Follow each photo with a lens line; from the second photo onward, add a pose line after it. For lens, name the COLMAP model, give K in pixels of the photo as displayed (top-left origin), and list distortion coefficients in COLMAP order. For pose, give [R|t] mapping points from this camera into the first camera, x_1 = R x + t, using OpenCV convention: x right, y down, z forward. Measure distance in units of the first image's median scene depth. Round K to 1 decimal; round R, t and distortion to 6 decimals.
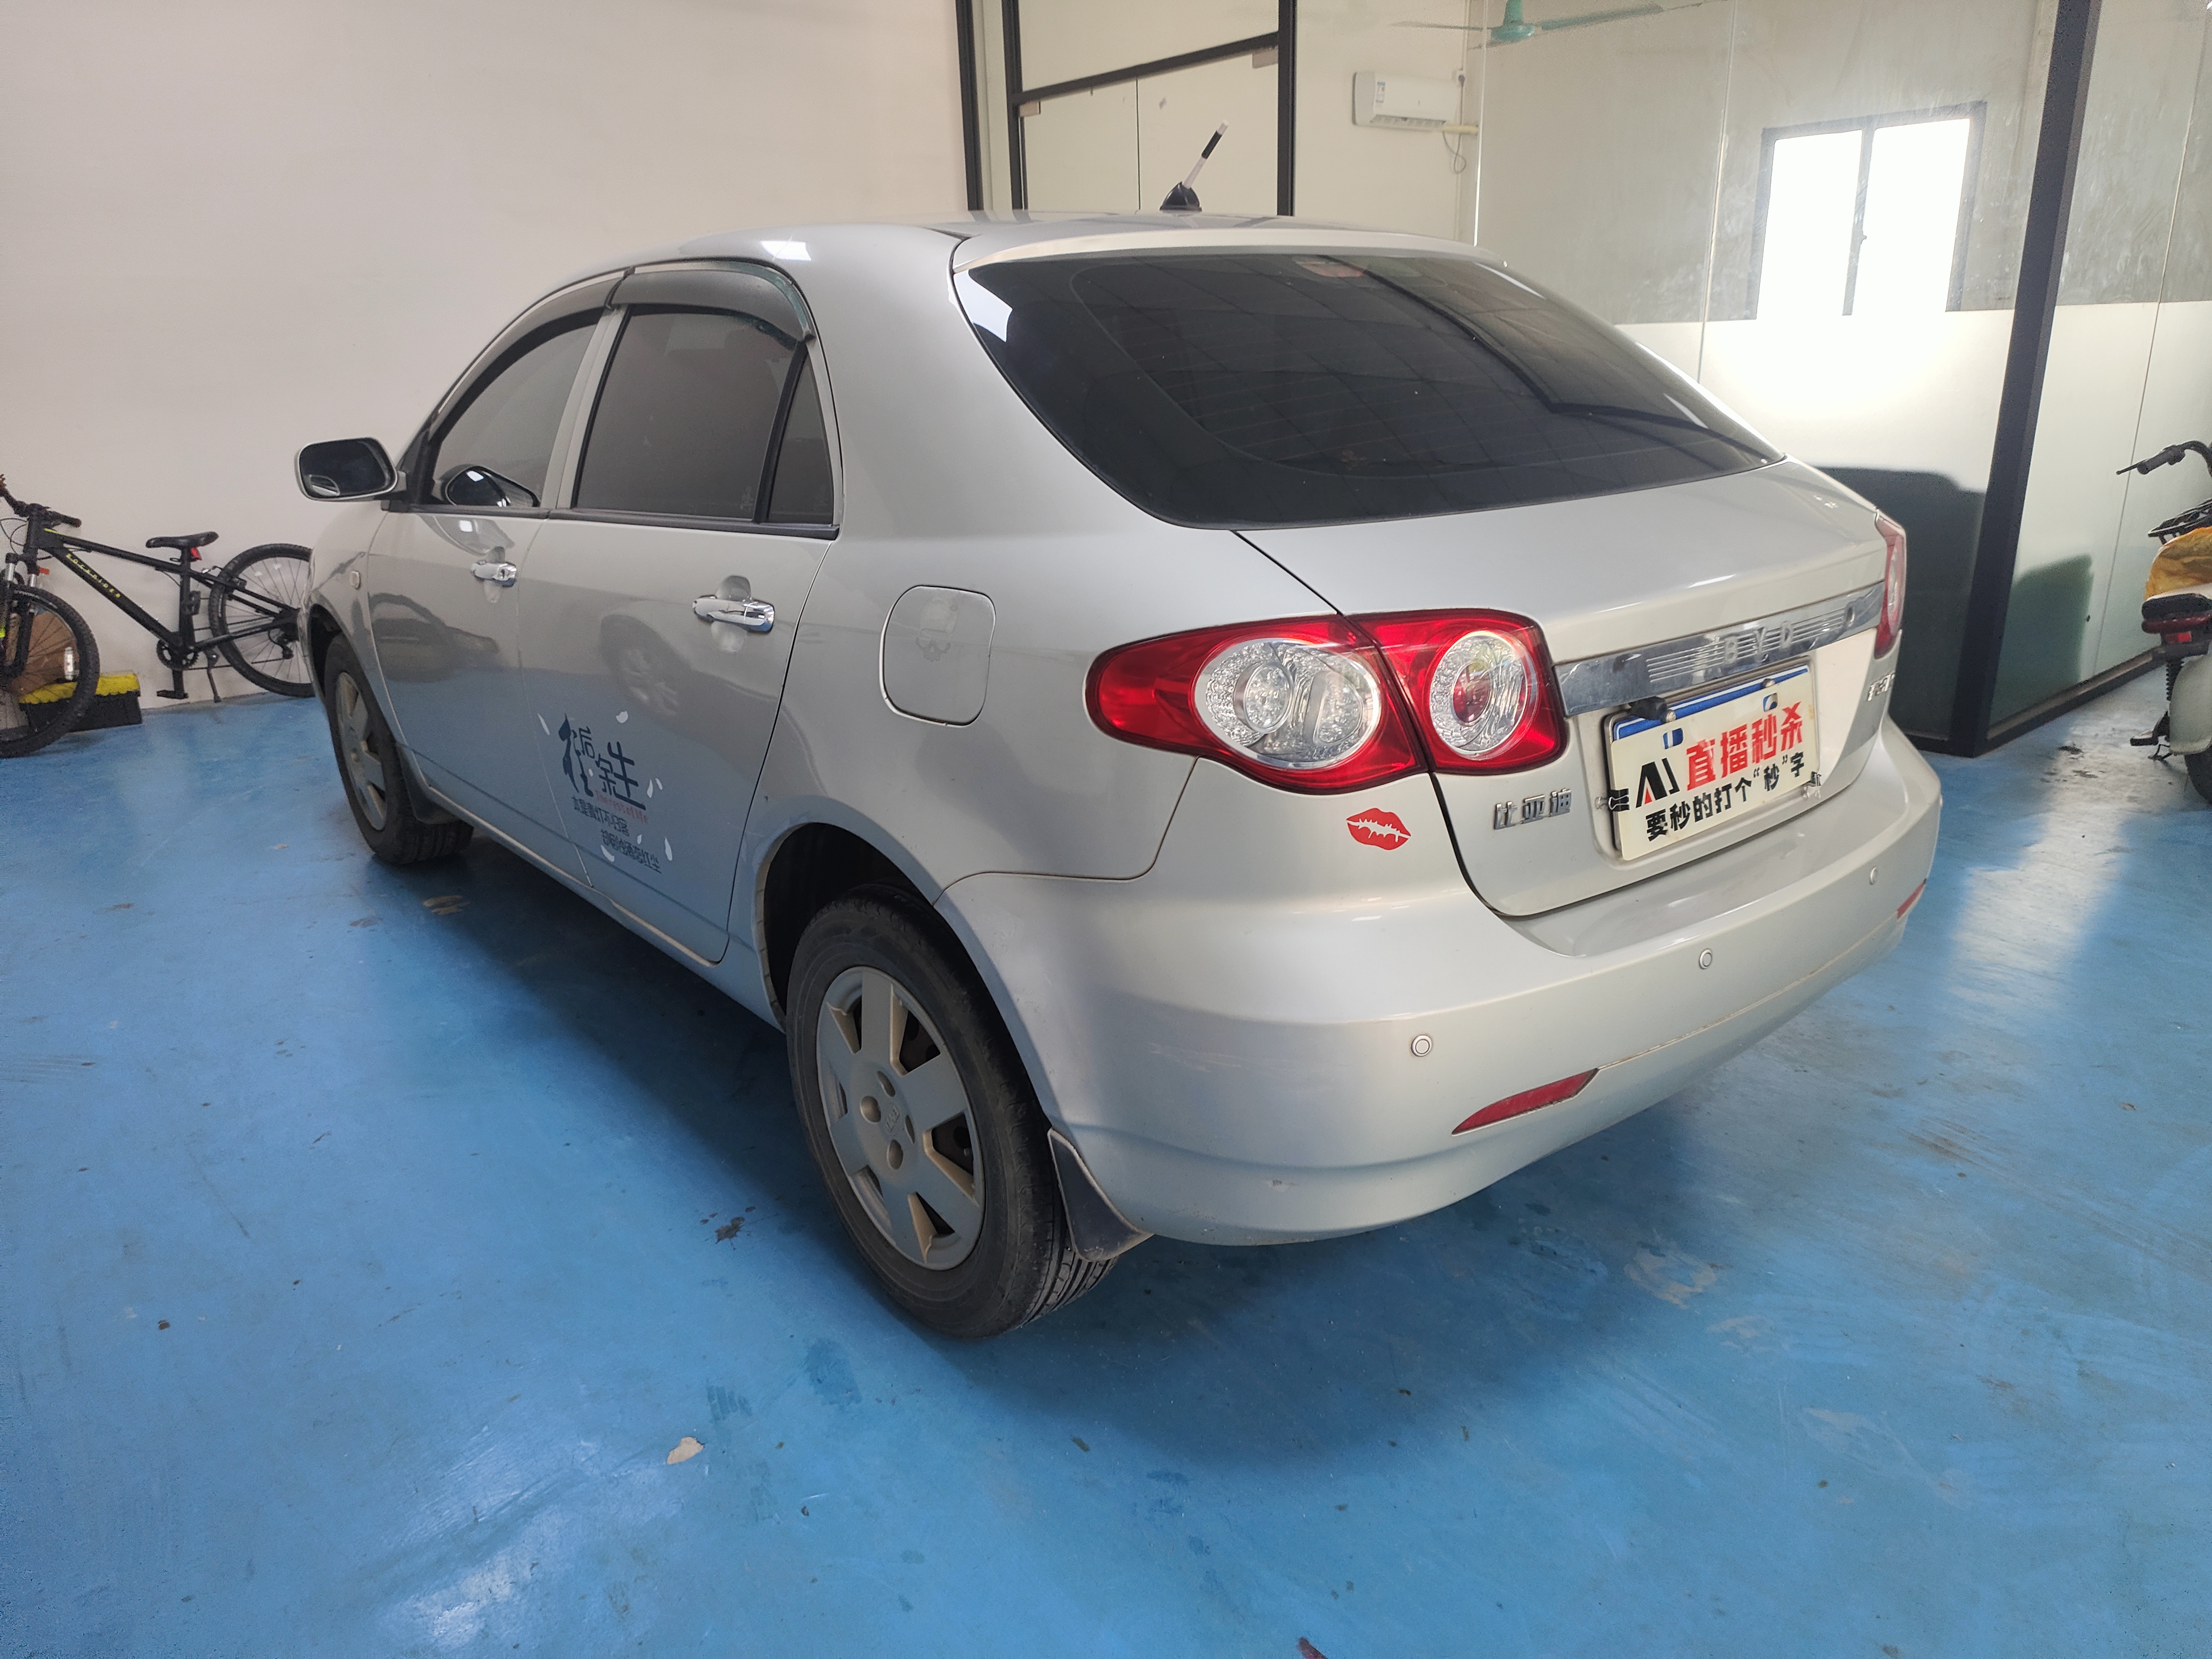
lens RADIAL K [[1457.4, 0, 1117.3], [0, 1457.4, 820.3], [0, 0, 1]] dist [0.058182, -0.040642]
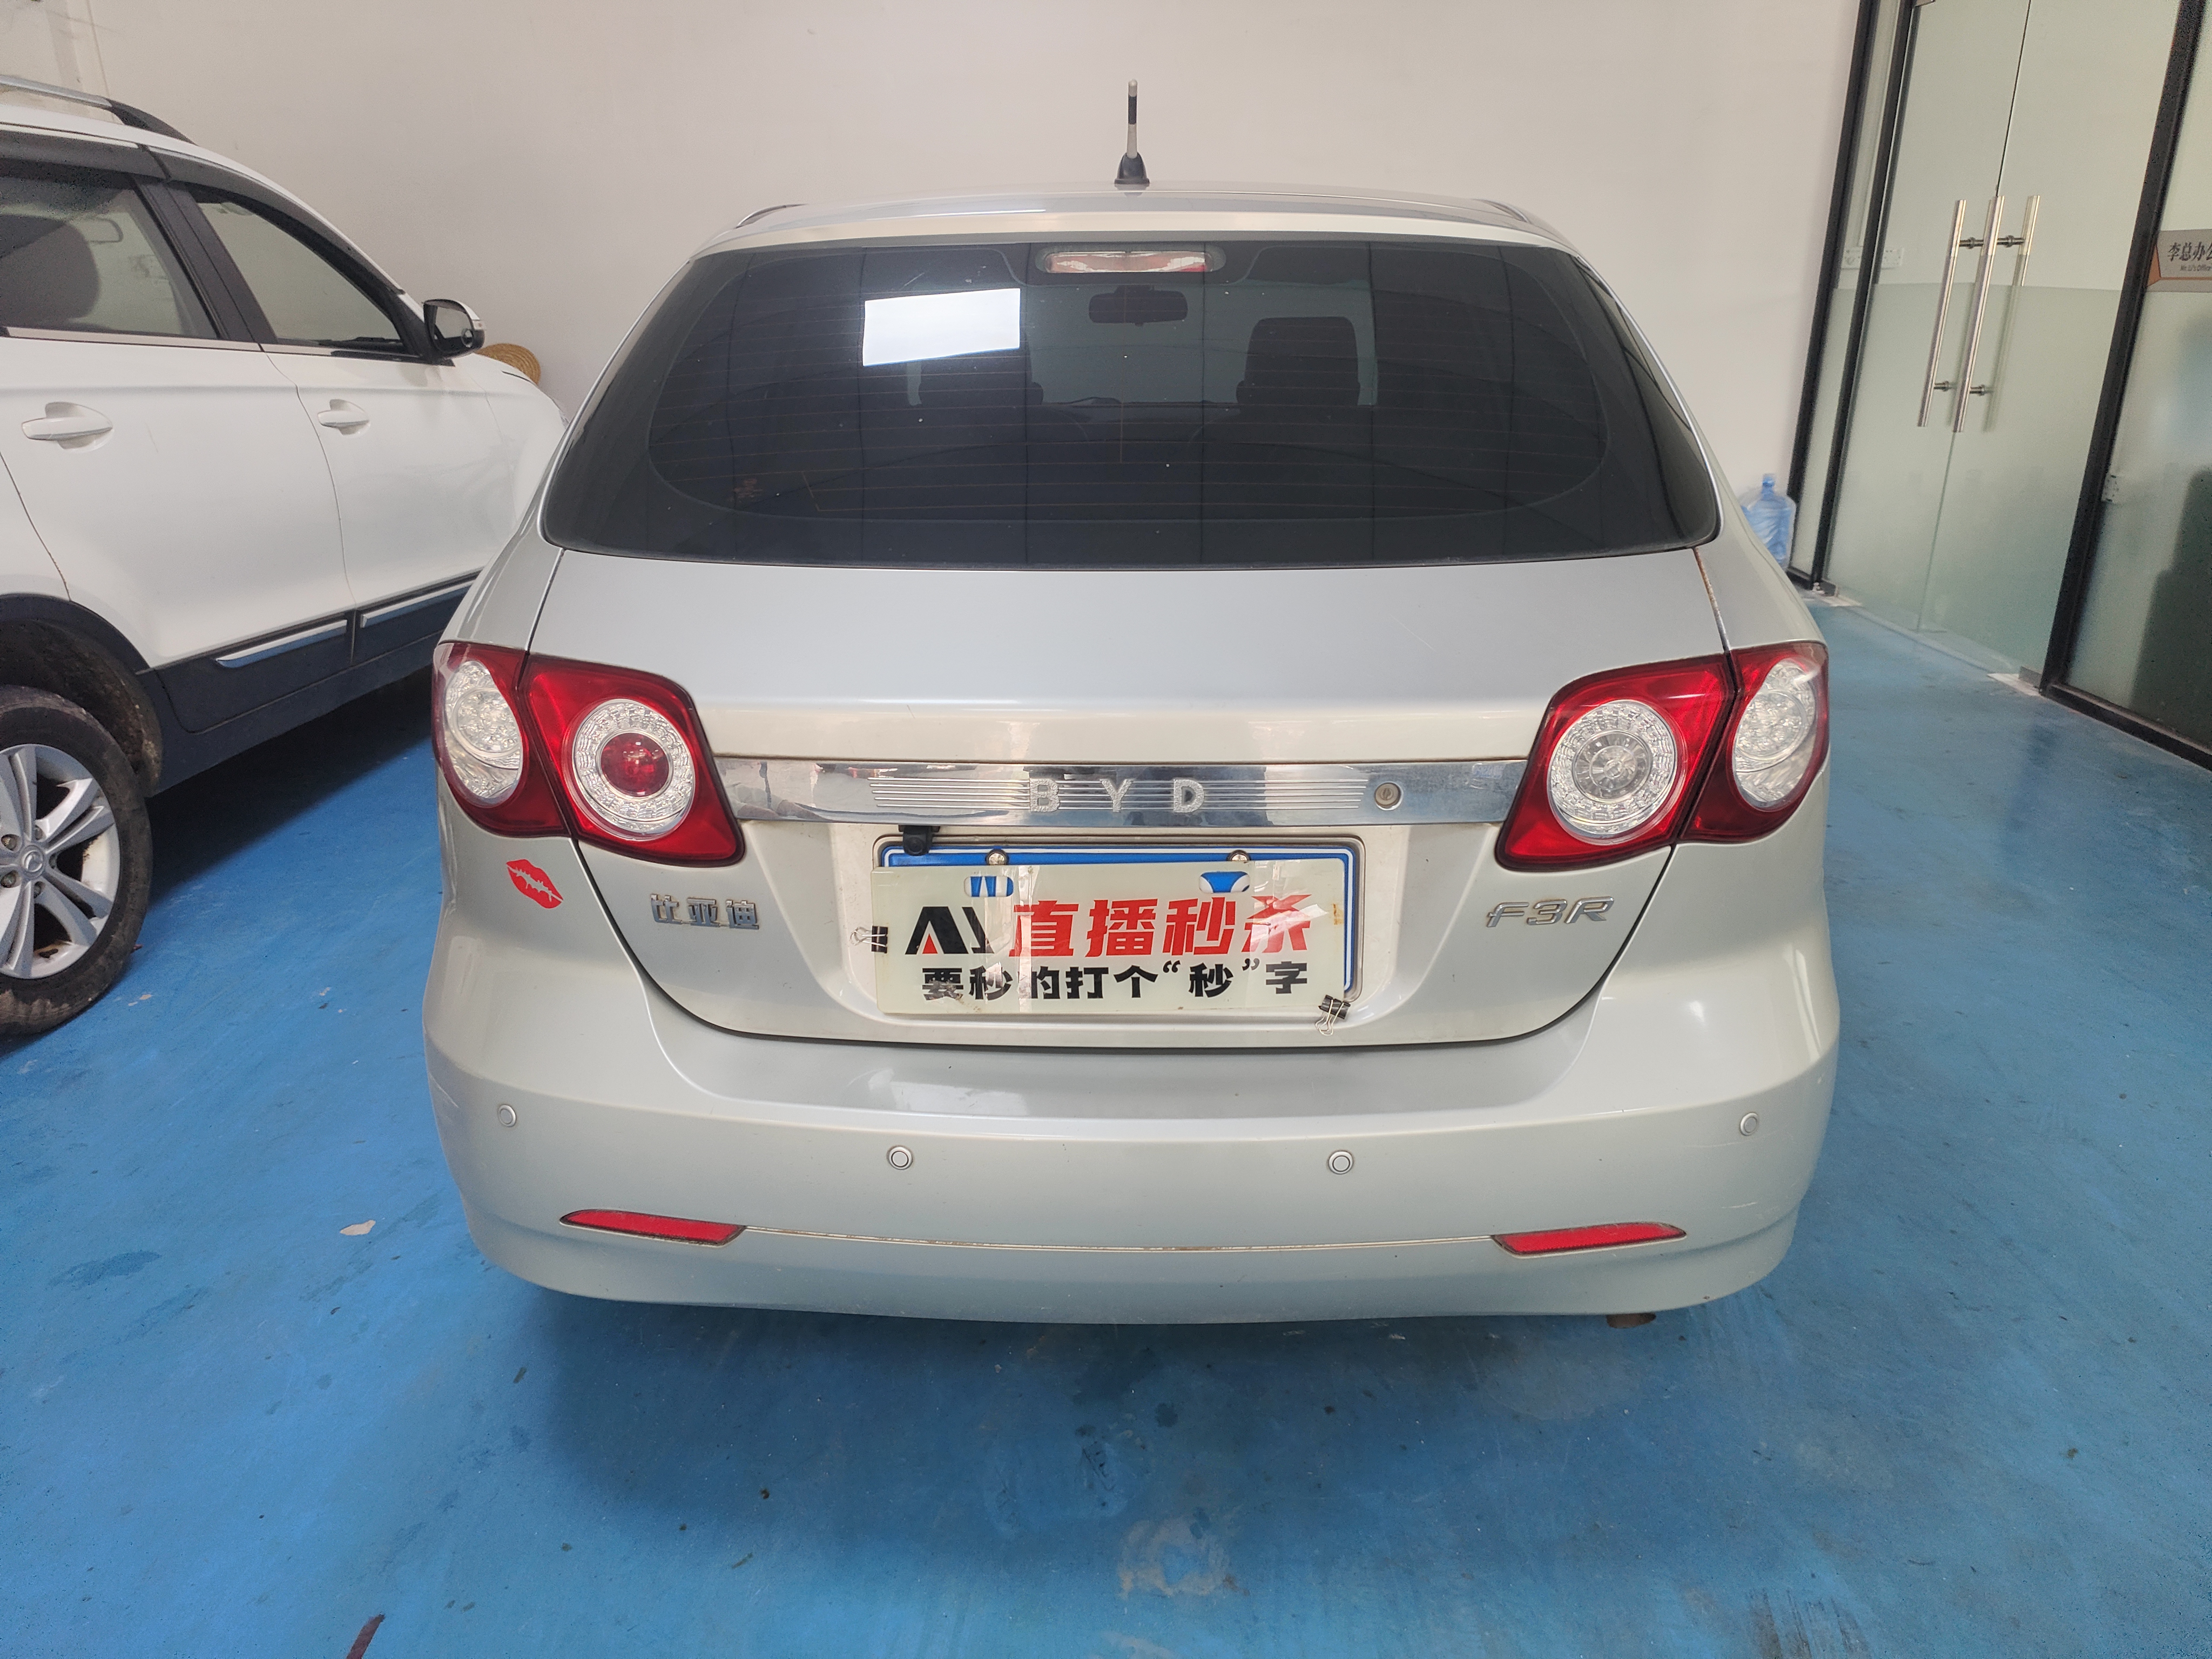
lens RADIAL K [[1457.4, 0, 1117.3], [0, 1457.4, 820.3], [0, 0, 1]] dist [0.058182, -0.040642]
pose [[0.759424, 0.243881, -0.603156, 0.869373], [-0.217048, 0.968941, 0.118502, -0.192437], [0.613323, 0.040921, 0.788772, 0.407027]]
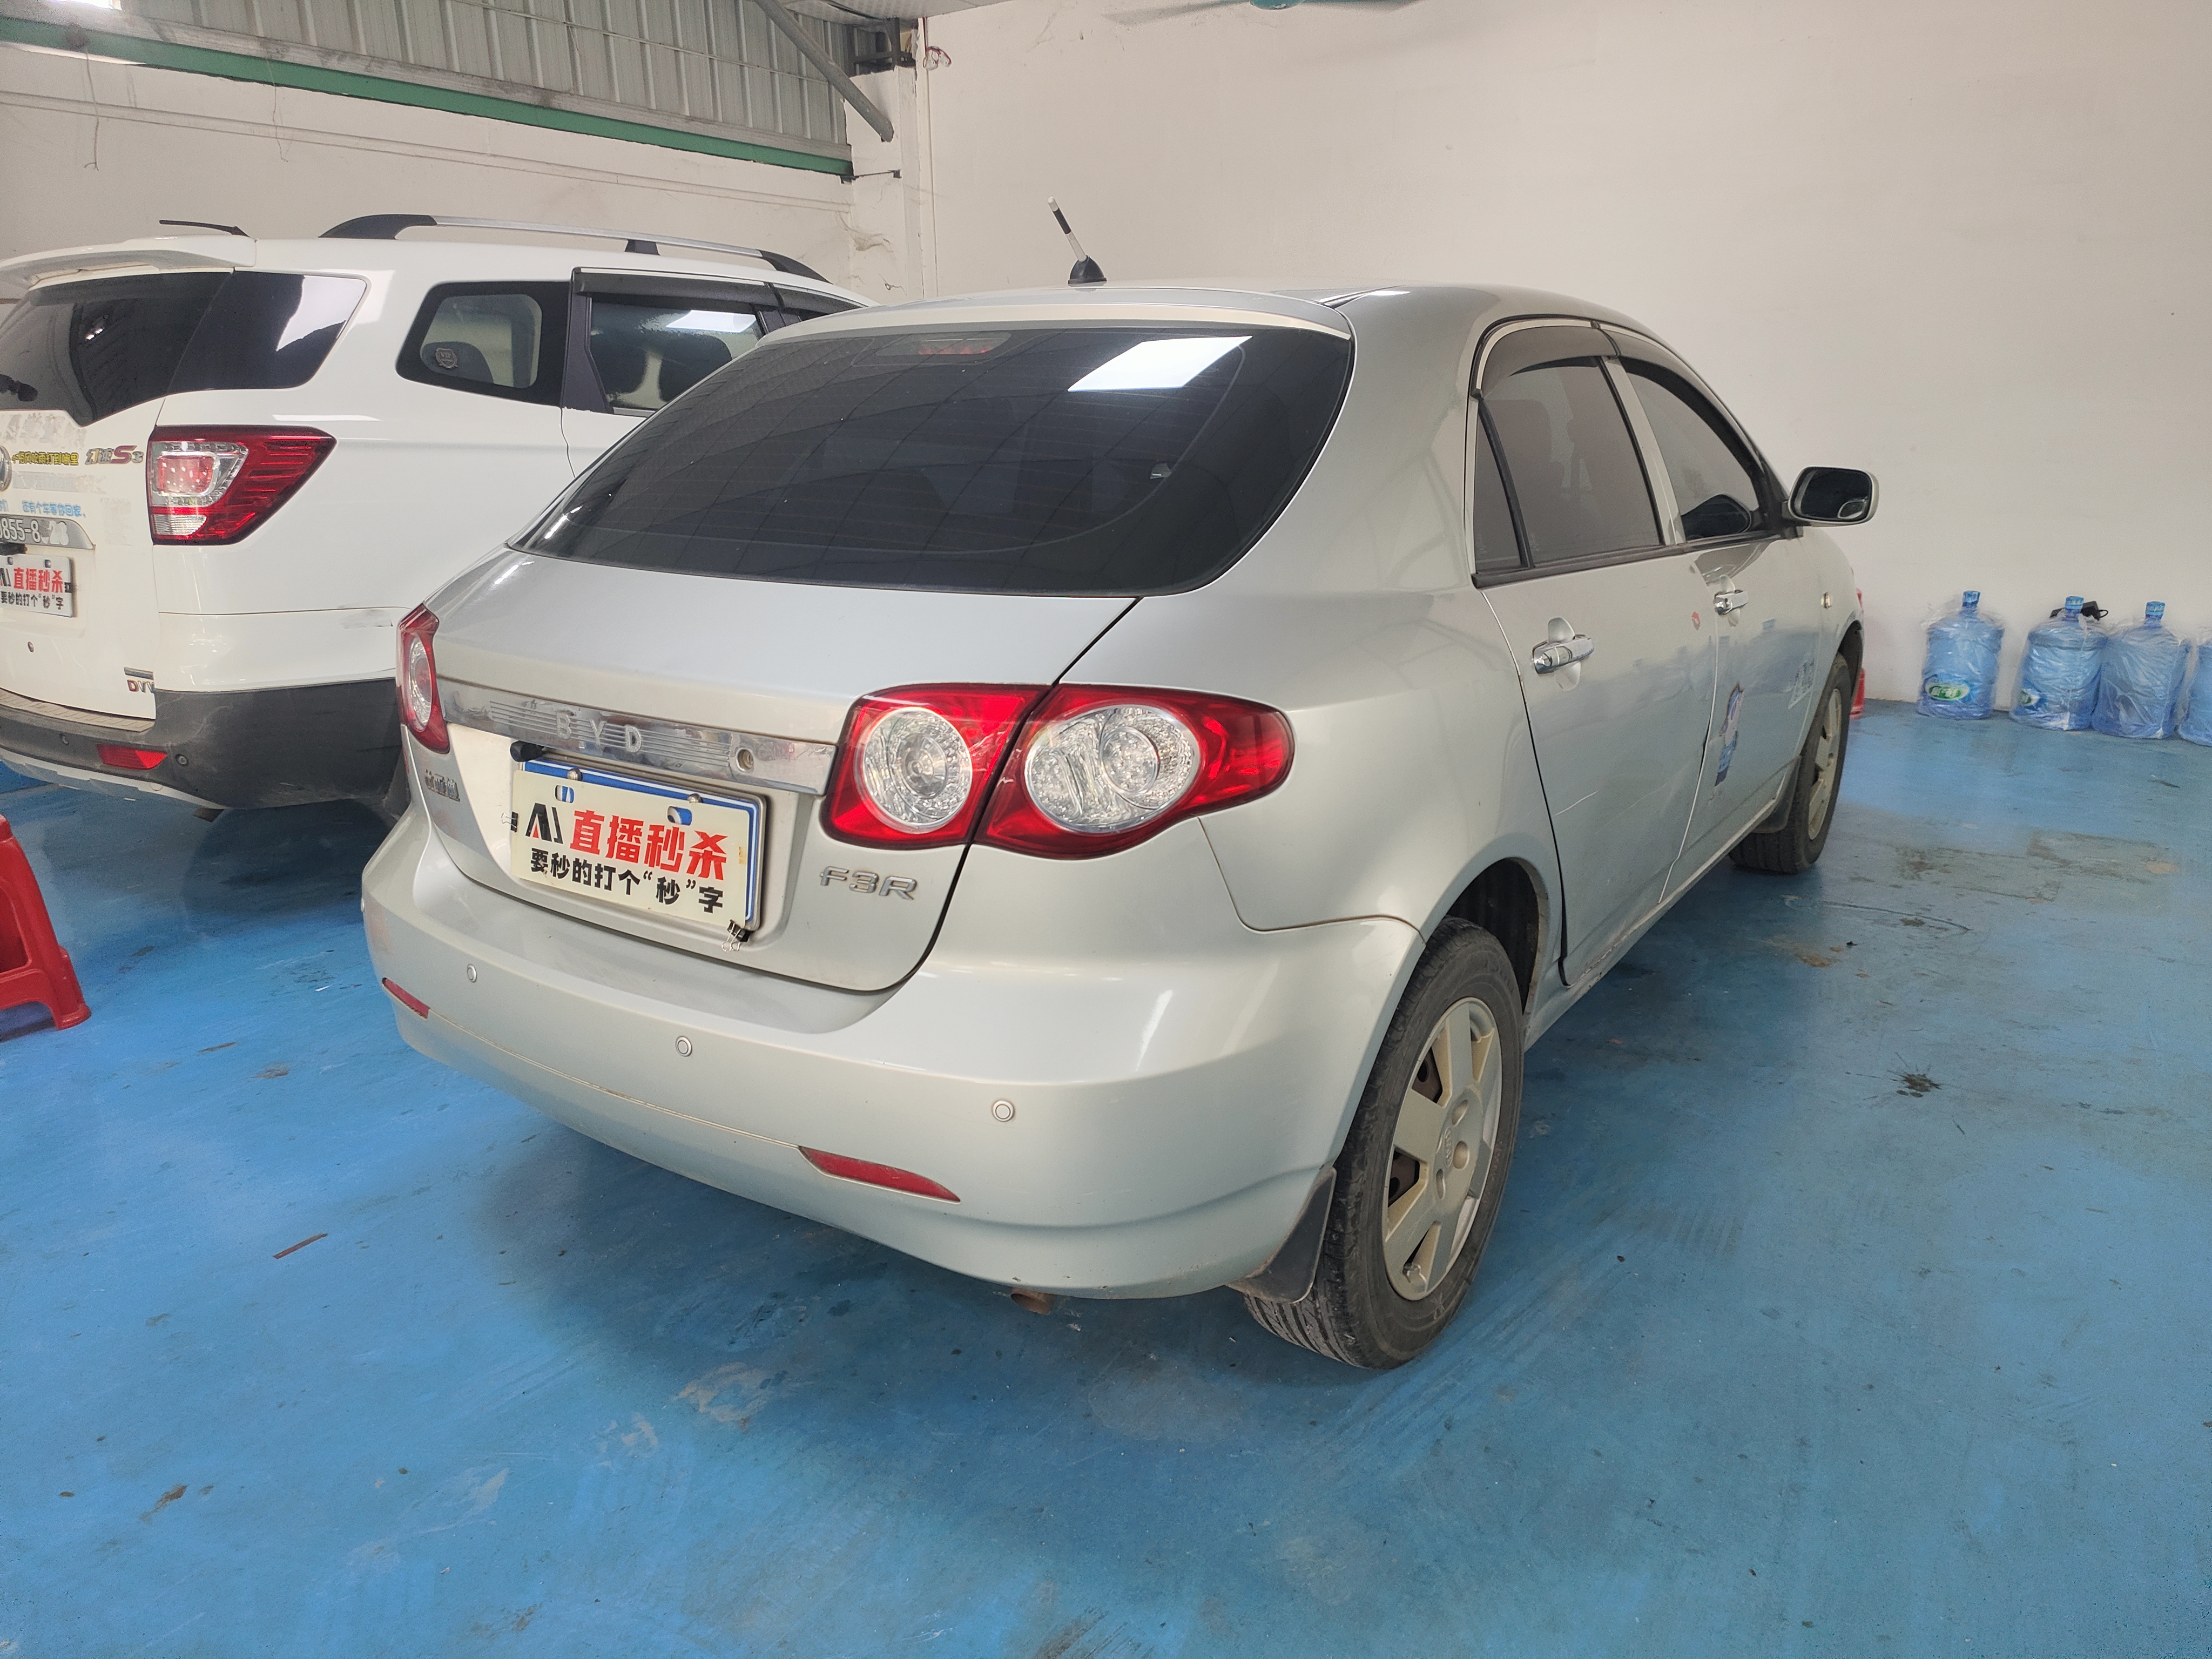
lens RADIAL K [[1457.4, 0, 1117.3], [0, 1457.4, 820.3], [0, 0, 1]] dist [0.058182, -0.040642]
pose [[0.289309, 0.292781, -0.911361, 1.438990], [-0.299072, 0.932062, 0.204491, -0.368123], [0.909316, 0.213401, 0.357217, 0.957538]]
